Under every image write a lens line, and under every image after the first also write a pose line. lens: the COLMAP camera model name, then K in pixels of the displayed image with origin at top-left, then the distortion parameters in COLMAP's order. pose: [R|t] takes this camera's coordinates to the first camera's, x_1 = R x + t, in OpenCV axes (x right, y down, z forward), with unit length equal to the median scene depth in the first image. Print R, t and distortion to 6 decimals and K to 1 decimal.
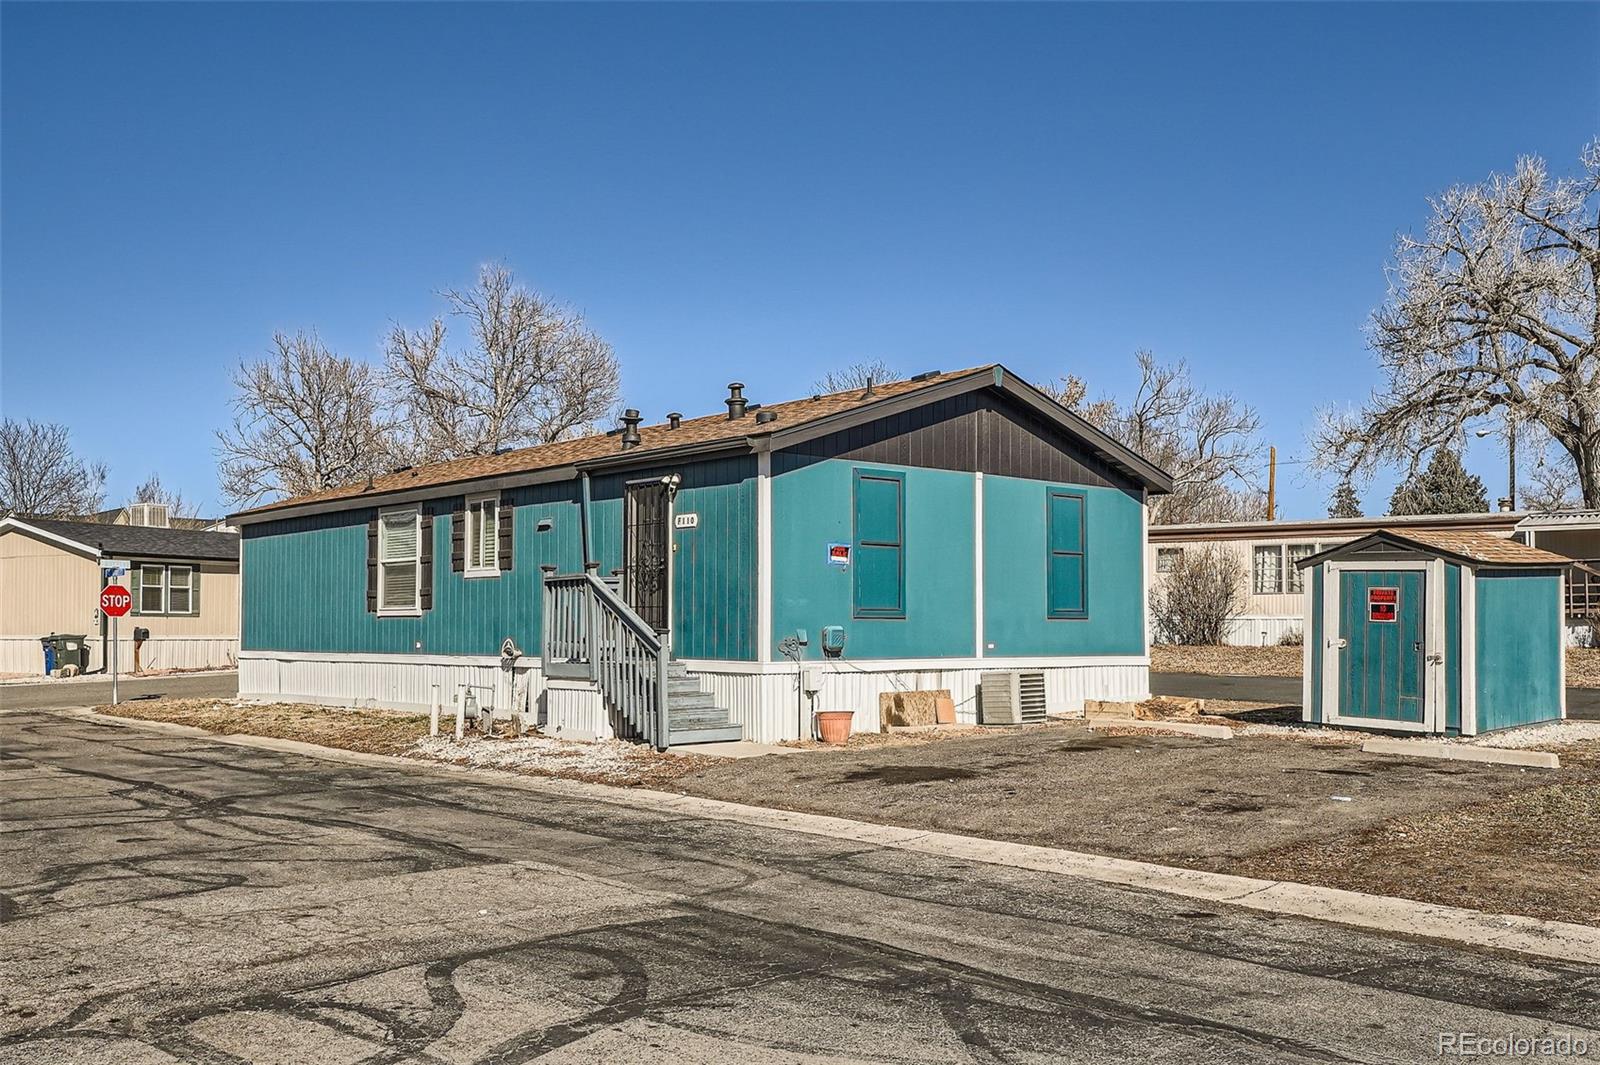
lens RADIAL K [[1483.5, 0, 799.1], [0, 1483.5, 582.4], [0, 0, 1]] dist [-0.013201, -0.003058]
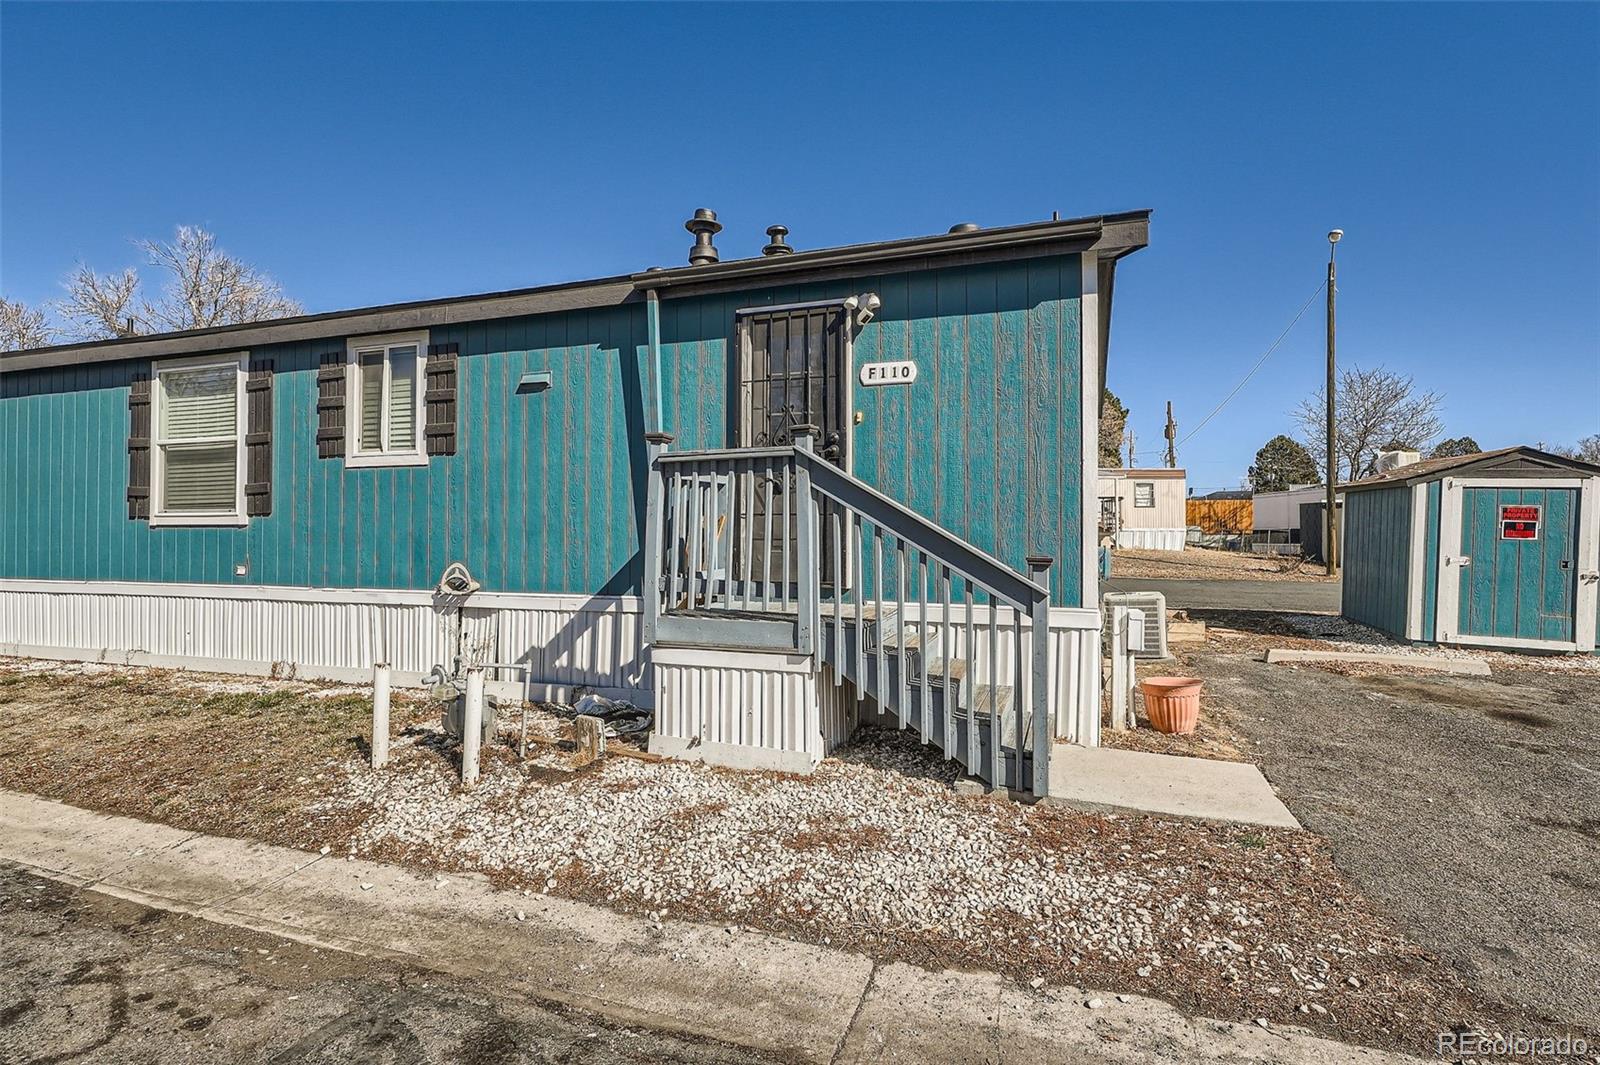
lens RADIAL K [[773.1, 0, 800.0], [0, 773.1, 532.5], [0, 0, 1]] dist [-0.001510, -0.001355]
pose [[0.876809, 0.003277, 0.480828, -0.221245], [-0.017071, 0.999559, 0.024317, 0.014195], [-0.480536, -0.029529, 0.876478, 0.629810]]
